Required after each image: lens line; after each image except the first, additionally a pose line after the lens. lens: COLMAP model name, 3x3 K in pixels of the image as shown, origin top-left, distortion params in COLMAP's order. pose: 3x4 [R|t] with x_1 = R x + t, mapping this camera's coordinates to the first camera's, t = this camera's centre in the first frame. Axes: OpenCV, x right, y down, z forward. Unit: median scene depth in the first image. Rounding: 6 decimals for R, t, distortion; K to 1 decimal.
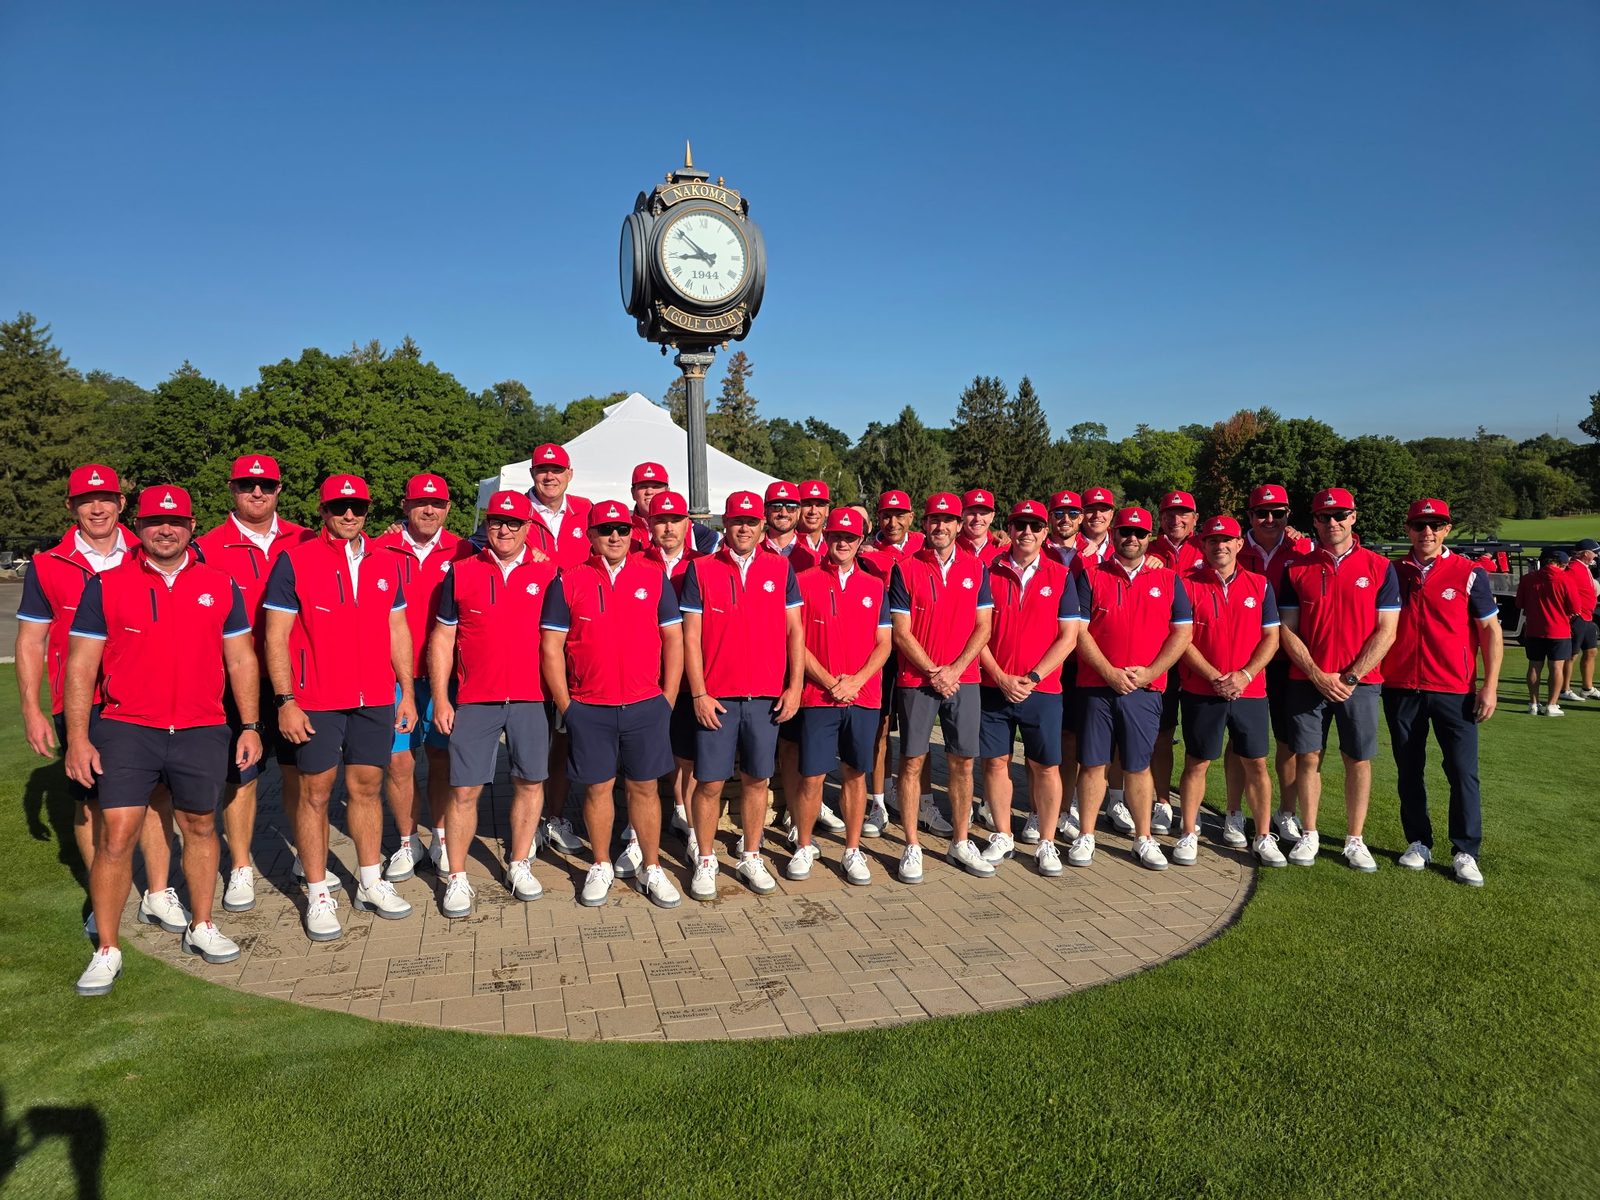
lens RADIAL K [[1153.9, 0, 785.6], [0, 1153.9, 608.2], [0, 0, 1]] dist [0.059223, -0.066908]
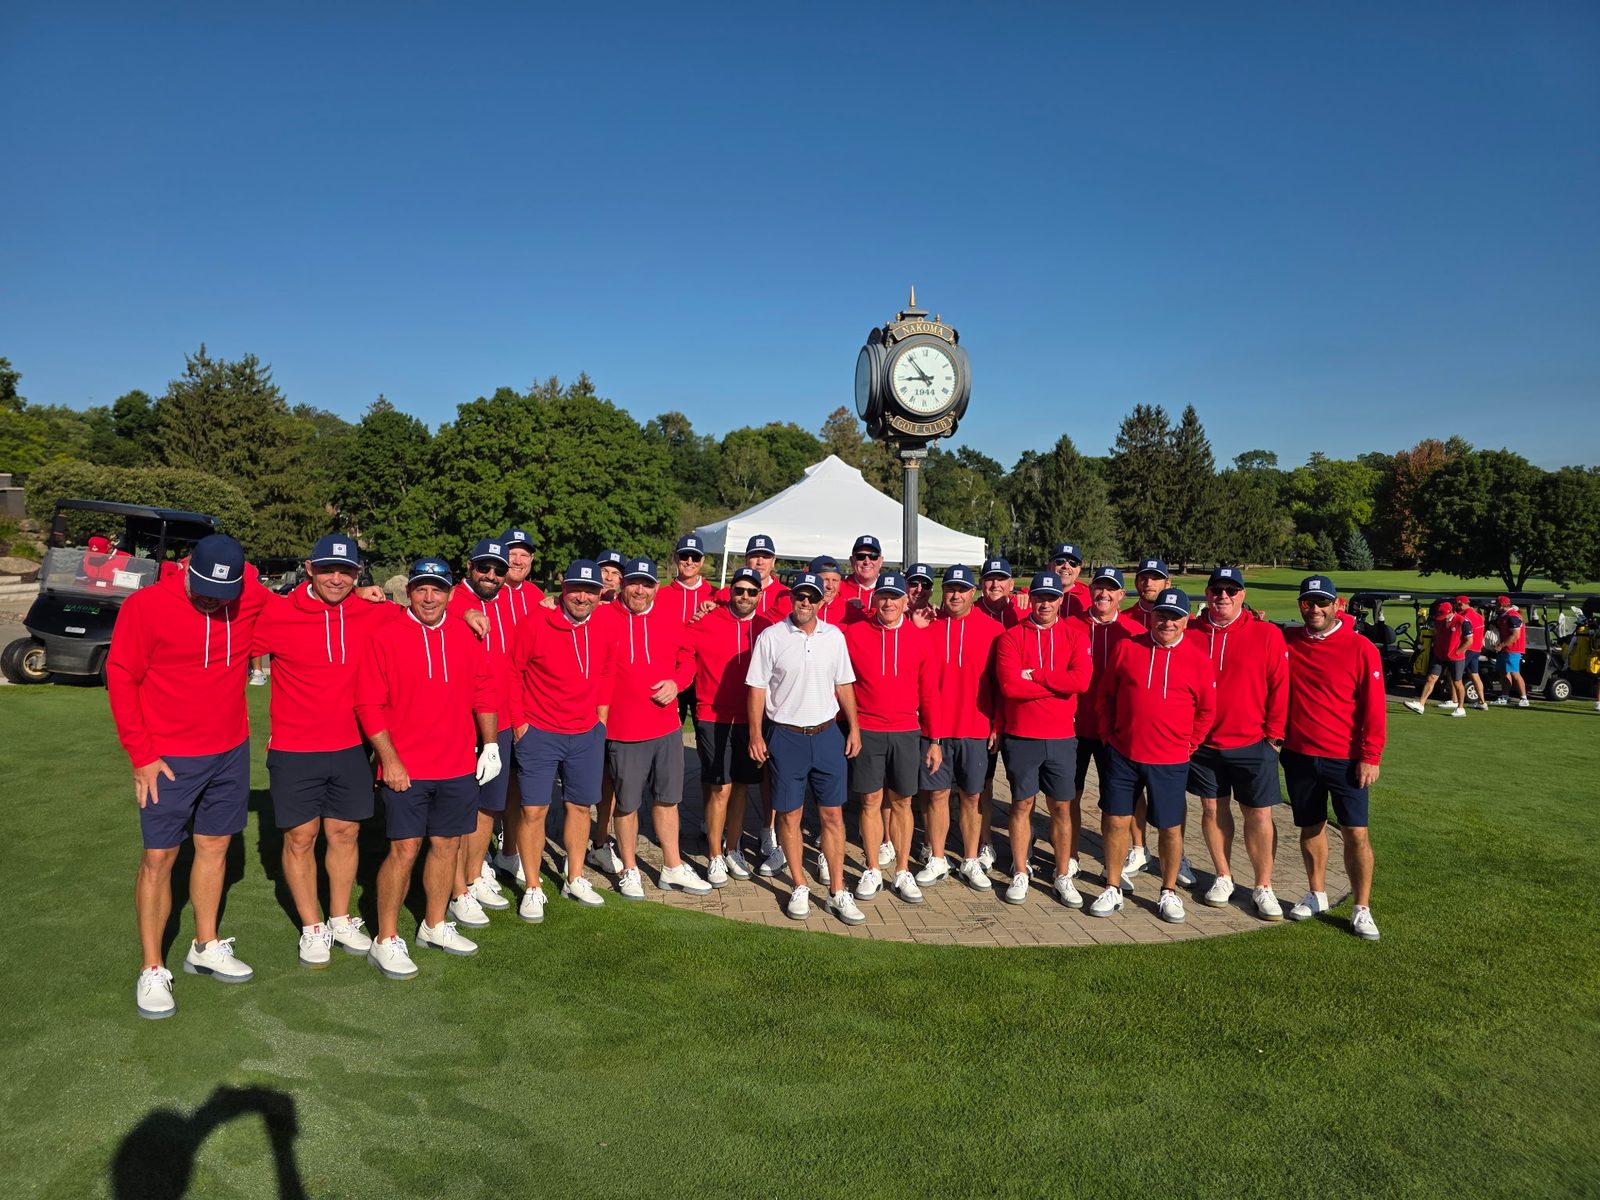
lens RADIAL K [[1153.9, 0, 778.0], [0, 1153.9, 615.5], [0, 0, 1]] dist [0.059223, -0.066908]
pose [[0.990900, 0.022027, -0.132787, -0.055318], [-0.024258, 0.999590, -0.015207, -0.013723], [0.132397, 0.018290, 0.991028, -0.304232]]
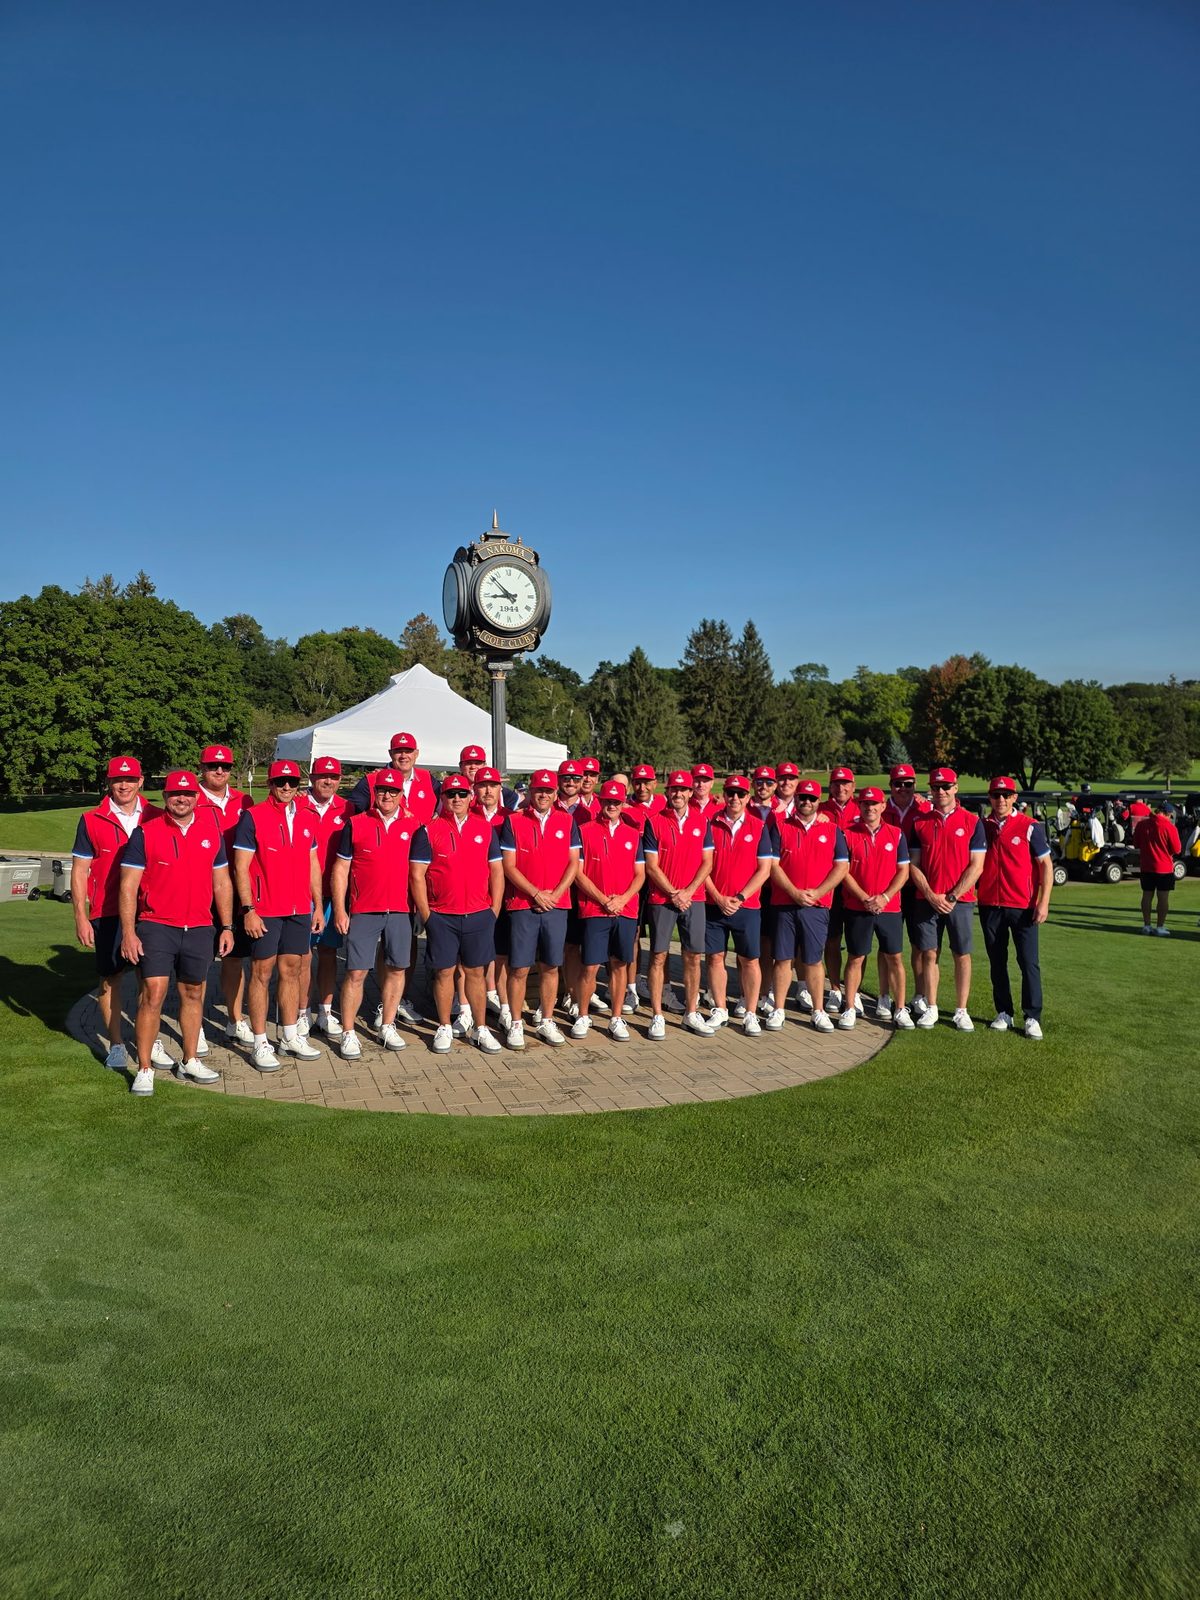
lens RADIAL K [[1153.9, 0, 613.1], [0, 1153.9, 790.2], [0, 0, 1]] dist [0.059223, -0.066908]
pose [[0.996349, 0.007273, 0.085063, -0.061972], [-0.003348, 0.998927, -0.046198, -0.005967], [-0.085307, 0.045744, 0.995304, -0.386782]]
